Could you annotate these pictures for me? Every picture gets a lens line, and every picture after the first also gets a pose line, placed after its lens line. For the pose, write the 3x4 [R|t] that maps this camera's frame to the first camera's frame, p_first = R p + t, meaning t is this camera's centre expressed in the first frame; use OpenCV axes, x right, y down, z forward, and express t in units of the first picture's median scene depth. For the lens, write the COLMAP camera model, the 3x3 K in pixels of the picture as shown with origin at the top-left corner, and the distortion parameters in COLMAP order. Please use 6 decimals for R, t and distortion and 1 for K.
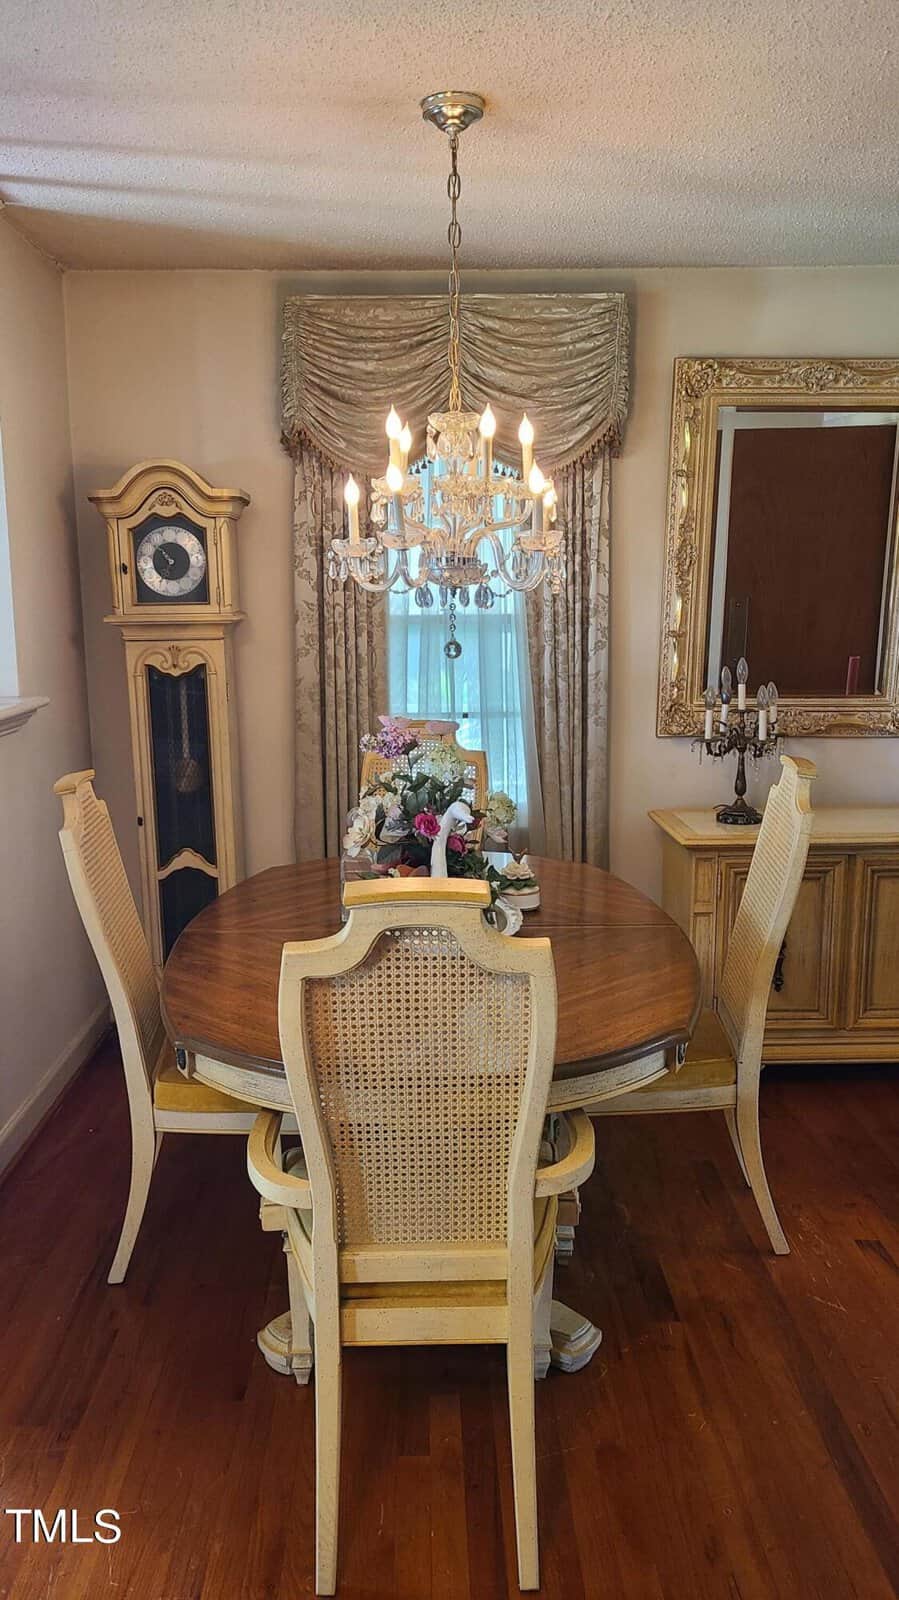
lens RADIAL K [[1200.5, 0, 447.4], [0, 1200.5, 782.3], [0, 0, 1]] dist [0.071700, -0.002080]
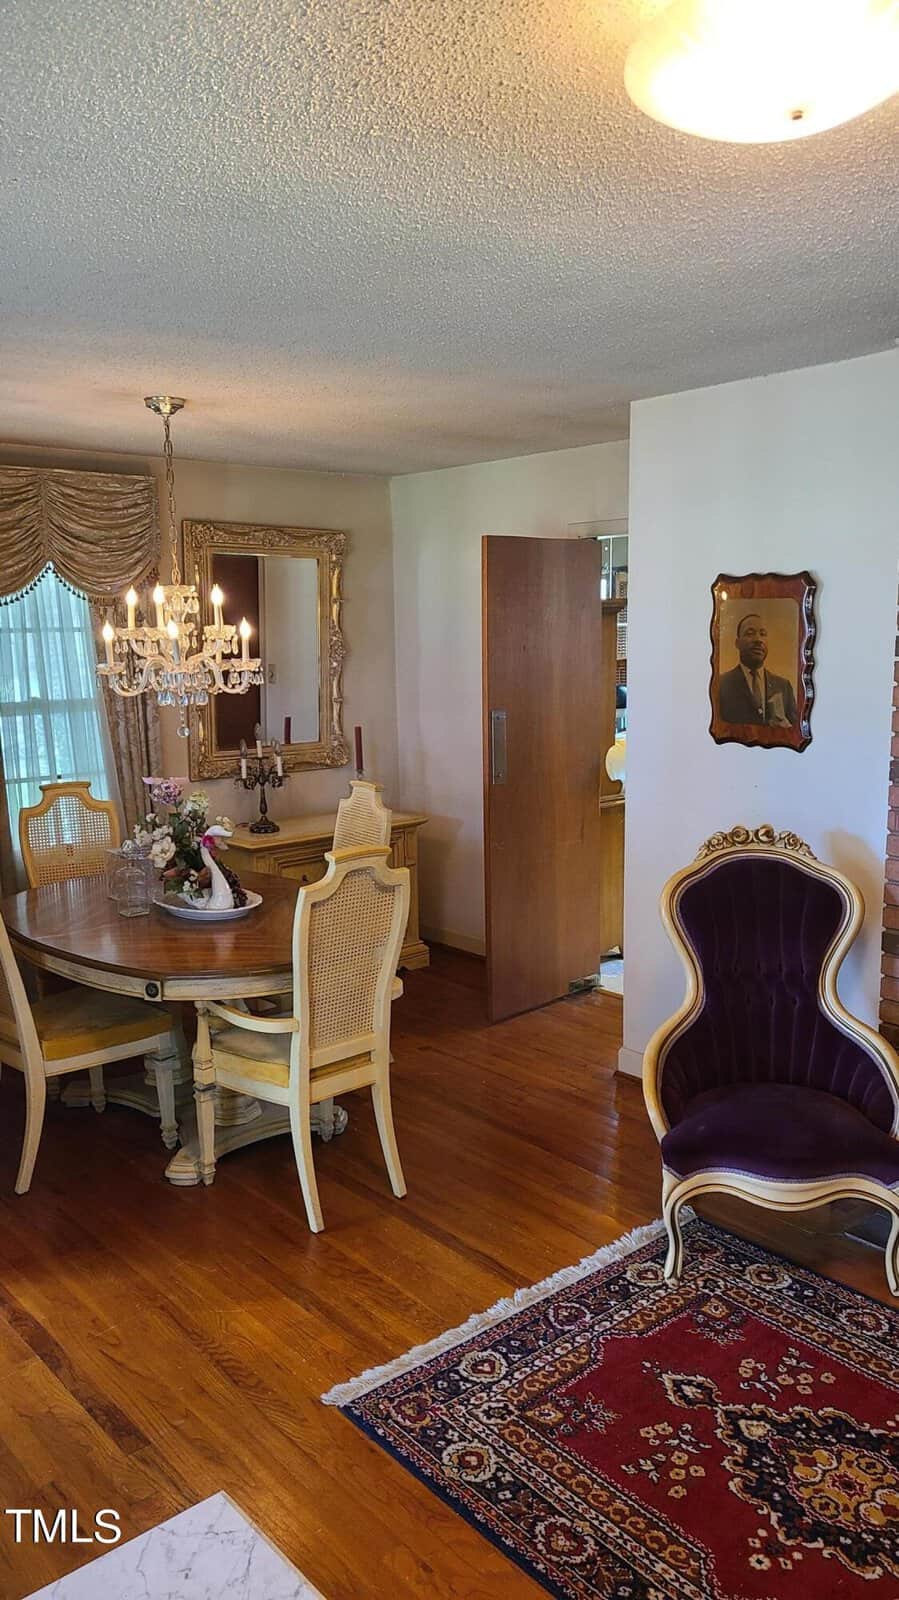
lens RADIAL K [[1197.4, 0, 455.5], [0, 1197.4, 801.5], [0, 0, 1]] dist [0.069324, -0.039658]
pose [[0.766639, -0.099505, 0.634322, -0.525939], [0.111983, 0.993499, 0.020505, -0.008717], [-0.632238, 0.055313, 0.772797, -0.311068]]
